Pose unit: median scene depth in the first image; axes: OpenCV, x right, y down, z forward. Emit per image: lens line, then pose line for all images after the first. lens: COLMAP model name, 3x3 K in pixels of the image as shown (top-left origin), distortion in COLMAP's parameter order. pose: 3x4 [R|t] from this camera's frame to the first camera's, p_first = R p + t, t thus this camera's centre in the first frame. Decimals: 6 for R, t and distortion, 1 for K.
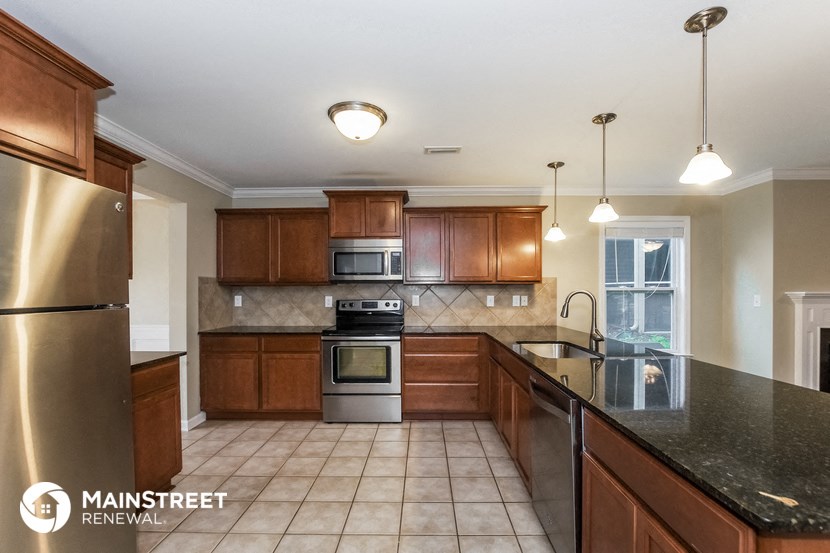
lens RADIAL K [[365.5, 0, 422.1], [0, 365.5, 293.8], [0, 0, 1]] dist [-0.013218, 0.000658]
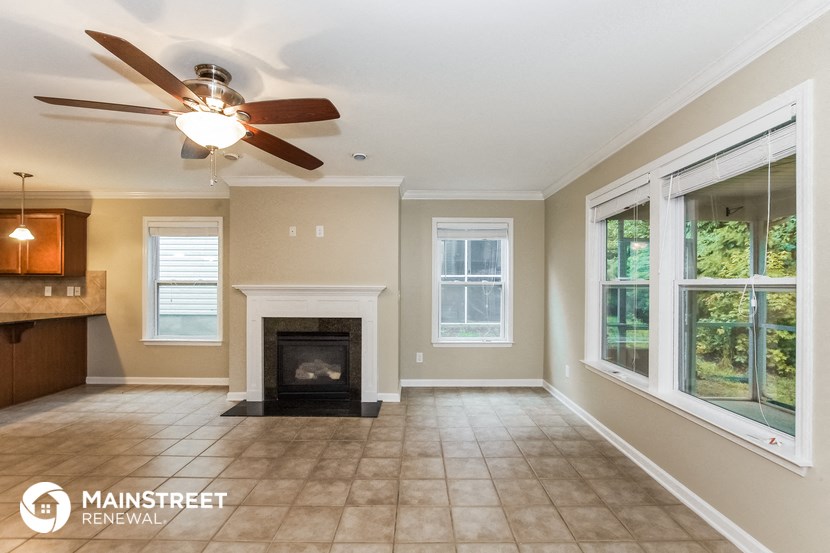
lens RADIAL K [[365.5, 0, 414.9], [0, 365.5, 283.6], [0, 0, 1]] dist [-0.013218, 0.000658]
pose [[0.999916, 0.008877, 0.009470, 1.324848], [-0.008803, 0.999930, -0.007879, -0.005171], [-0.009540, 0.007795, 0.999924, -0.141039]]
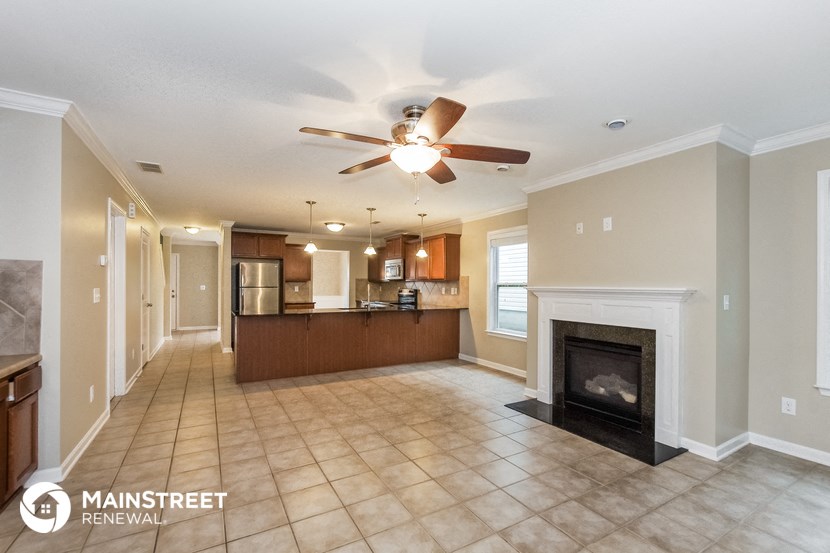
lens RADIAL K [[365.5, 0, 427.2], [0, 365.5, 282.1], [0, 0, 1]] dist [-0.013218, 0.000658]
pose [[0.524780, -0.000107, -0.851238, 1.576424], [-0.011308, 0.999911, -0.007097, -0.006775], [0.851163, 0.013350, 0.524732, 0.054292]]
